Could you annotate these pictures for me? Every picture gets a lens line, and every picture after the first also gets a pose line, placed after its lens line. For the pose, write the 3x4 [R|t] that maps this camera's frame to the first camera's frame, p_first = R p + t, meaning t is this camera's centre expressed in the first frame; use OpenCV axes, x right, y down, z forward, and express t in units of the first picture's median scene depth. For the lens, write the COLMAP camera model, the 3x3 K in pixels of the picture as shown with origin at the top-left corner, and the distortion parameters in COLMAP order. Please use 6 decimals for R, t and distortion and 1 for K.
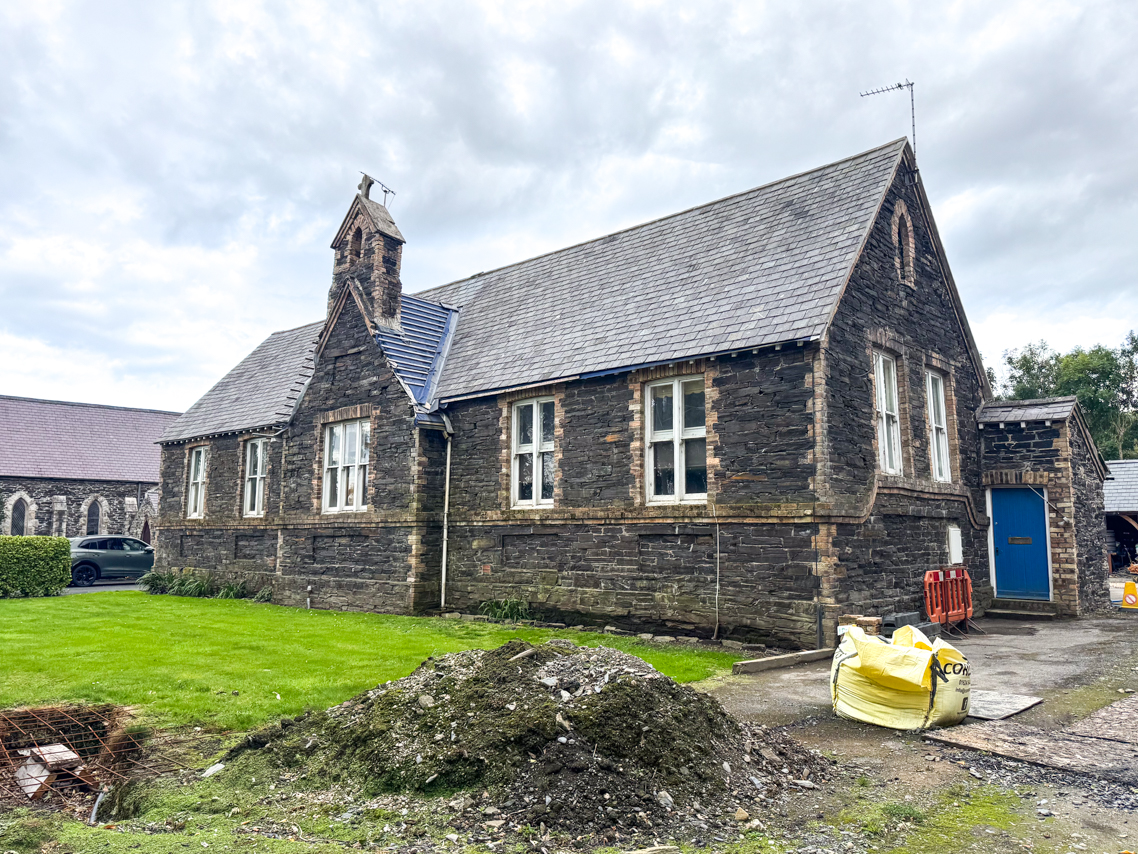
lens RADIAL K [[852.0, 0, 564.7], [0, 852.0, 426.5], [0, 0, 1]] dist [0.160759, -0.254138]
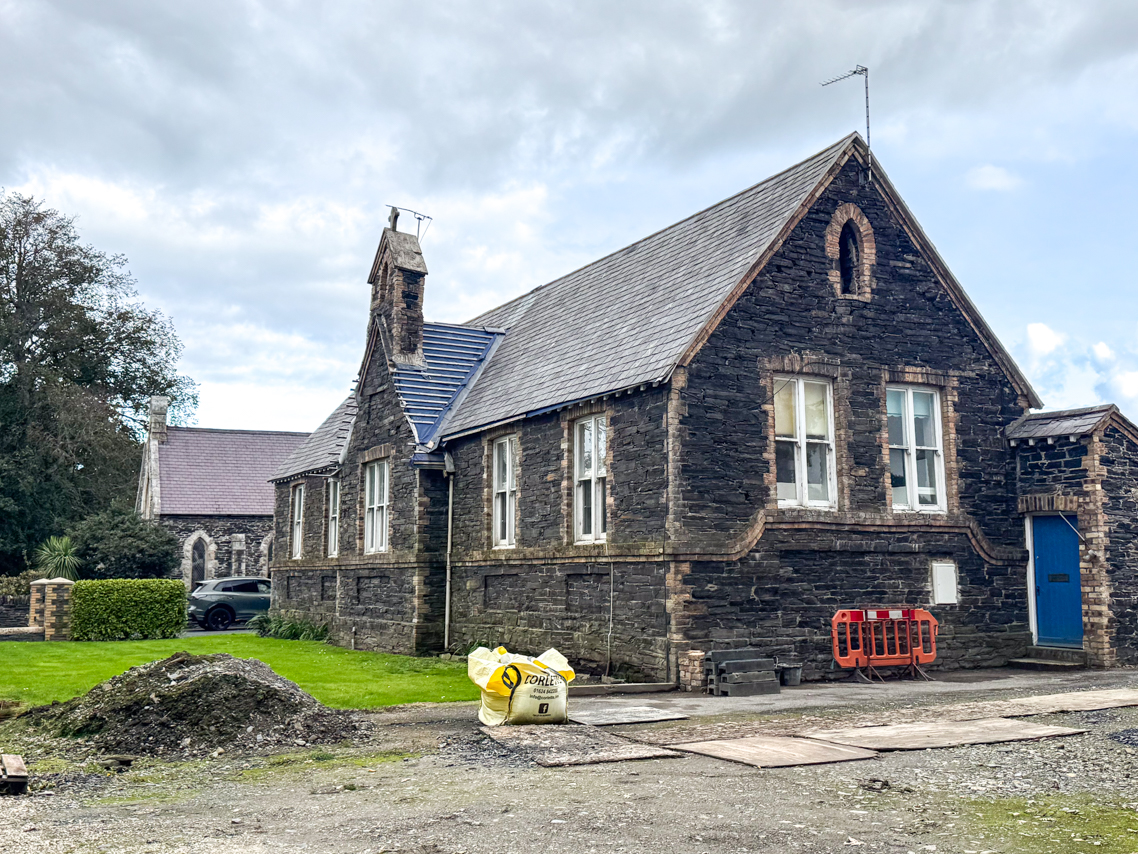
lens RADIAL K [[1208.9, 0, 569.0], [0, 1208.9, 427.0], [0, 0, 1]] dist [0.175533, -0.273310]
pose [[0.943323, -0.047328, -0.328485, 0.479684], [0.049302, 0.998781, -0.002321, -0.035729], [0.328195, -0.014005, 0.944506, -0.284105]]
